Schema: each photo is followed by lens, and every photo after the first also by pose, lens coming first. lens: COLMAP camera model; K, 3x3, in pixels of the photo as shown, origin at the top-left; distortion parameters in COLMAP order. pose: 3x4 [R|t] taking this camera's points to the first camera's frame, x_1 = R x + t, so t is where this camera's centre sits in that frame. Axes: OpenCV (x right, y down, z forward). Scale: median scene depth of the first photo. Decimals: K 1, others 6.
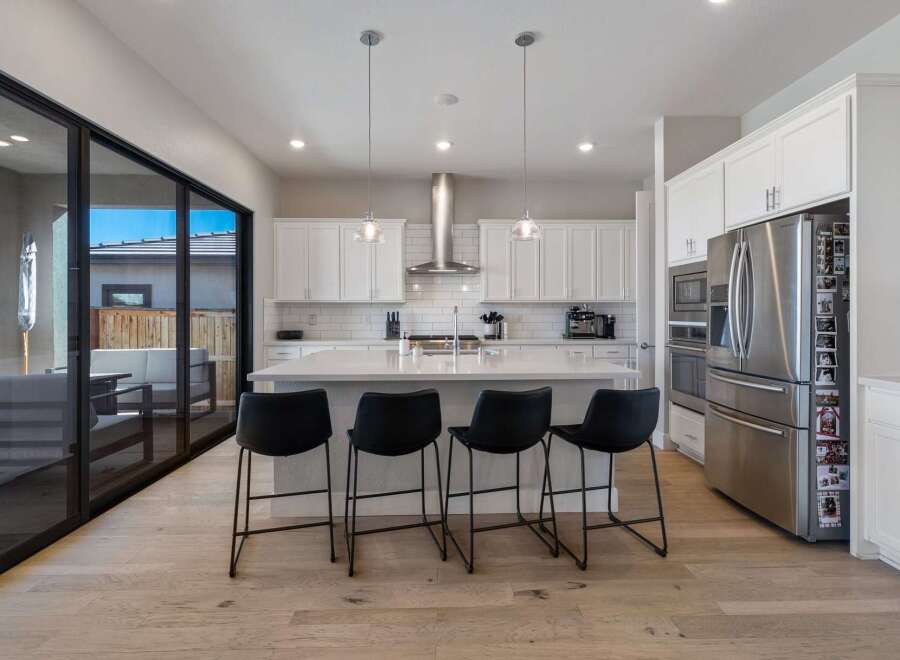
lens RADIAL K [[439.3, 0, 461.0], [0, 439.3, 312.5], [0, 0, 1]] dist [0.003534, 0.000347]
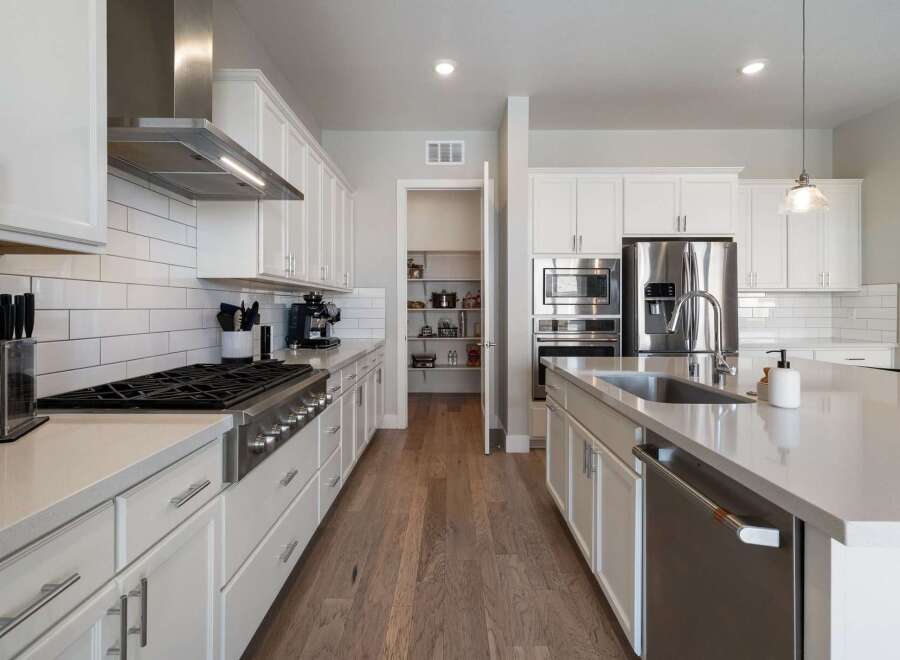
lens RADIAL K [[446.1, 0, 448.0], [0, 446.1, 300.7], [0, 0, 1]] dist [0.002786, 0.000141]
pose [[0.041554, 0.018923, 0.998957, -0.478000], [-0.001394, 0.999821, -0.018881, 0.007442], [-0.999135, -0.000608, 0.041573, 1.106366]]
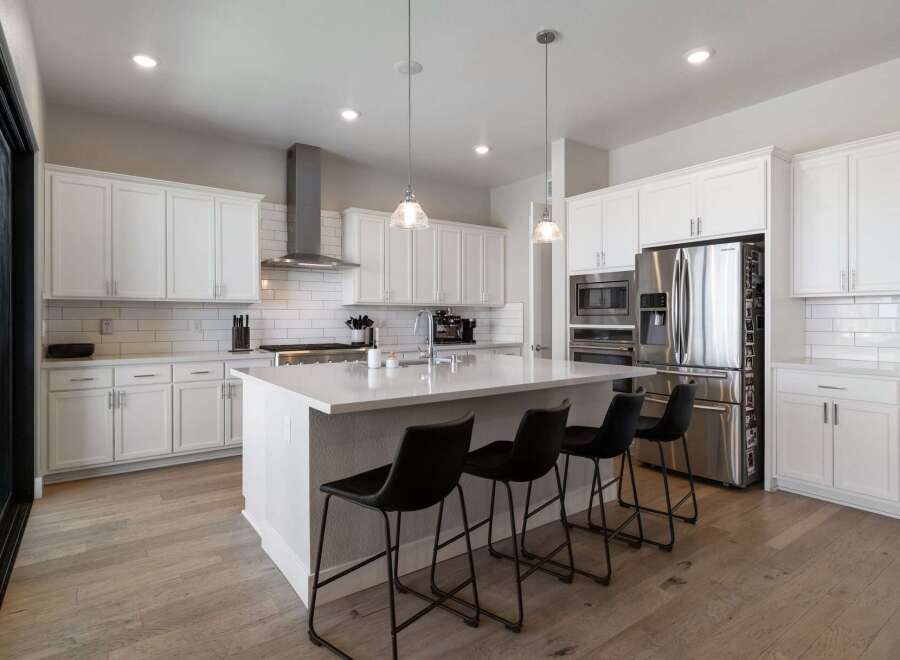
lens RADIAL K [[480.7, 0, 451.3], [0, 480.7, 315.6], [0, 0, 1]] dist [0.000710, 0.000581]
pose [[0.833420, 0.003713, 0.552628, -0.427046], [-0.001788, 0.999990, -0.004023, 0.002874], [-0.552638, 0.002365, 0.833418, 0.155191]]
